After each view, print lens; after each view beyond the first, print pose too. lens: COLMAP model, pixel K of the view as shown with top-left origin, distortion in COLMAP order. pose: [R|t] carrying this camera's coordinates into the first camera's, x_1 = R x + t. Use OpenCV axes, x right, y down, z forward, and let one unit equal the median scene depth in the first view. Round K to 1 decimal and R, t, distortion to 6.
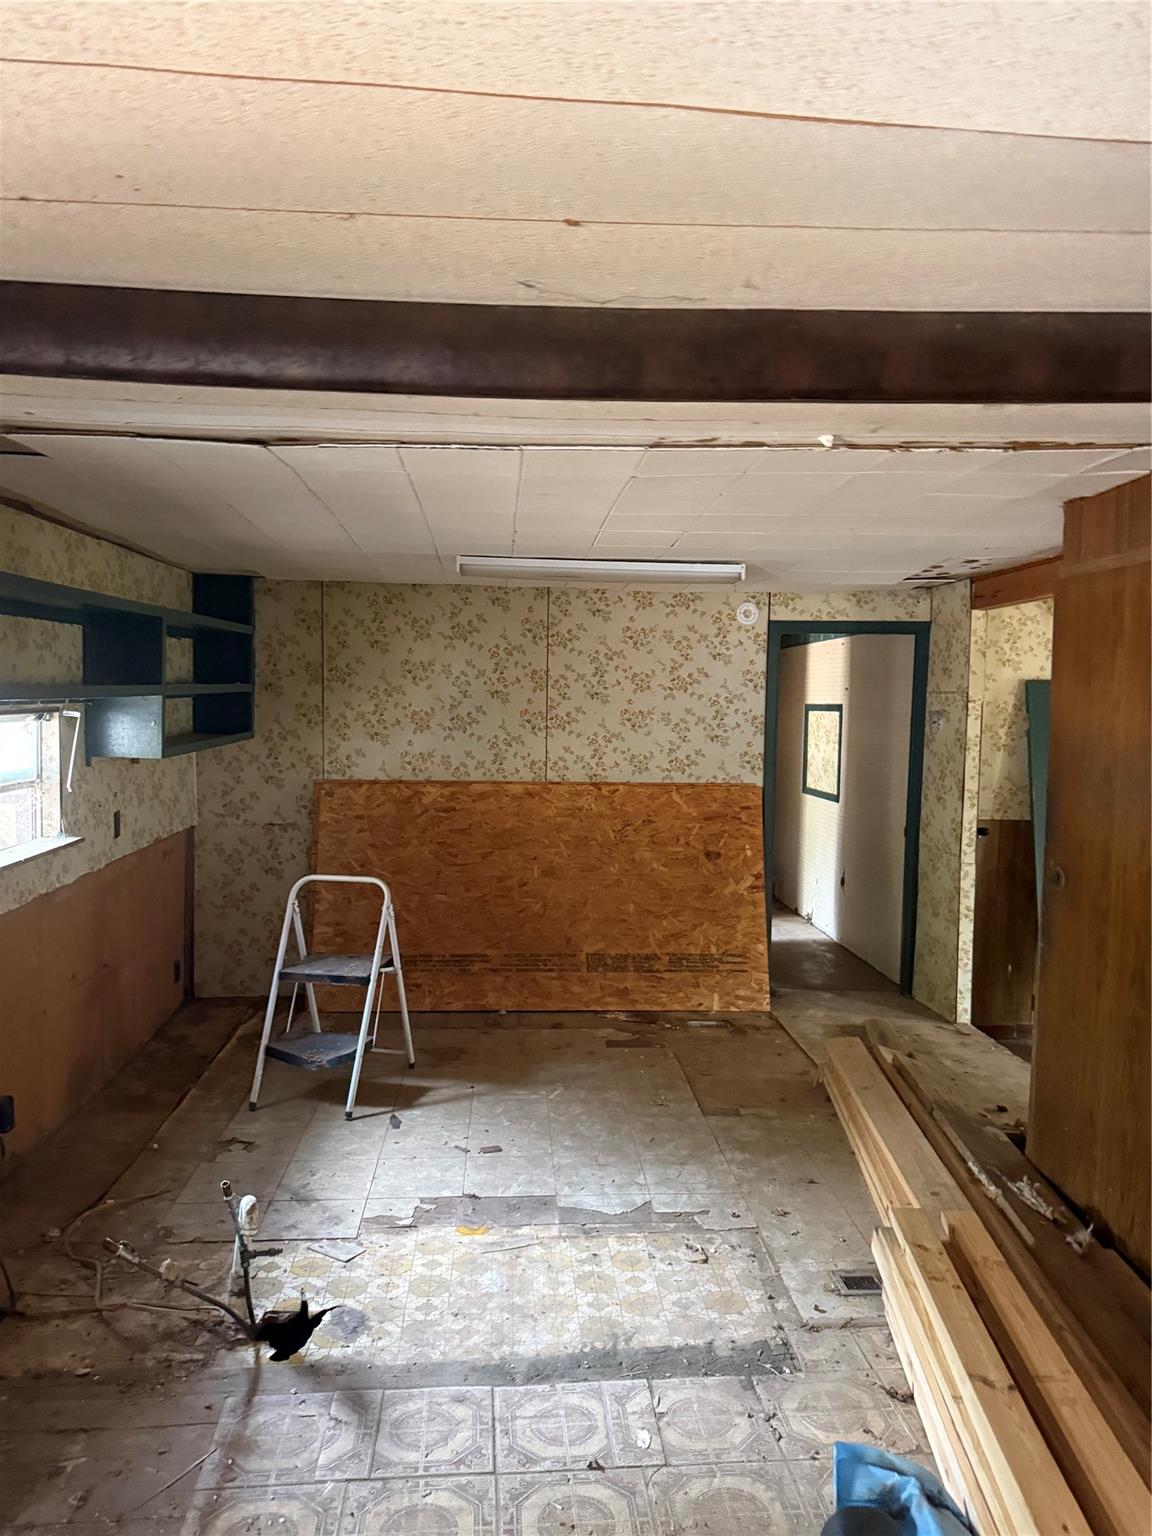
lens RADIAL K [[1078.4, 0, 572.7], [0, 1078.4, 774.4], [0, 0, 1]] dist [0.176881, -0.316262]
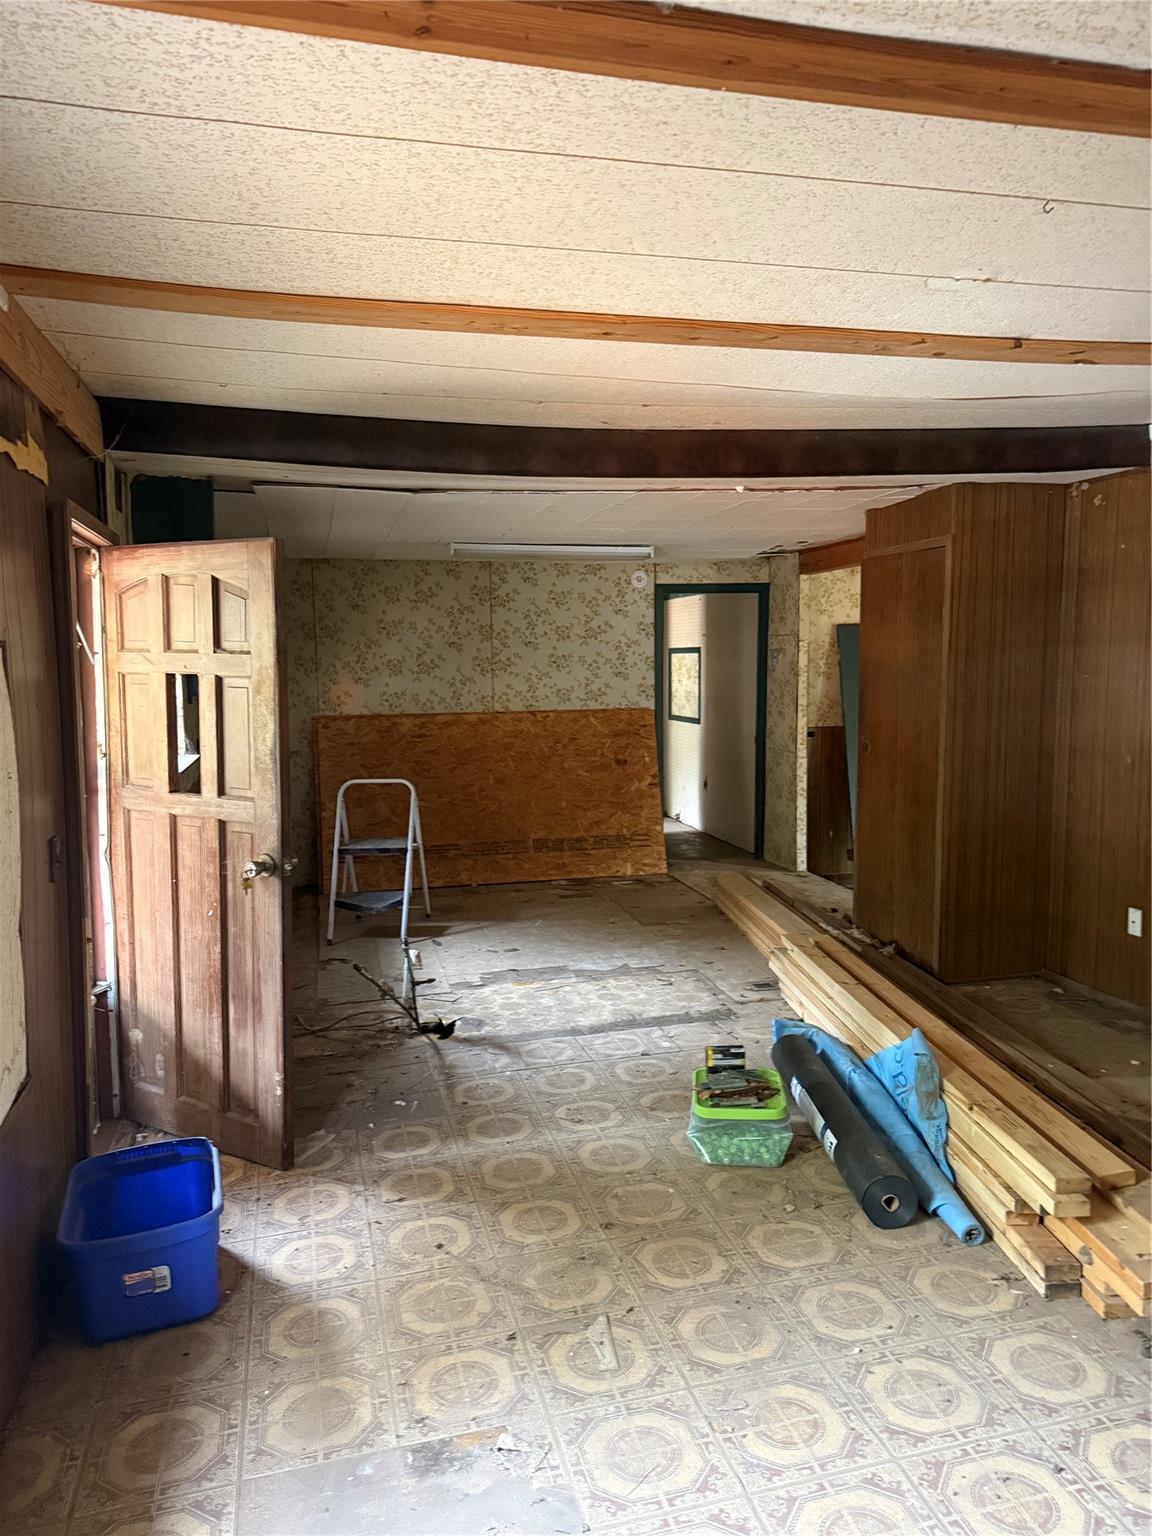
lens RADIAL K [[1078.4, 0, 572.7], [0, 1078.4, 774.4], [0, 0, 1]] dist [0.176881, -0.316262]
pose [[0.985347, -0.046604, 0.164071, -0.152217], [0.039624, 0.998175, 0.045561, 0.027331], [-0.165895, -0.038392, 0.985396, -0.309184]]
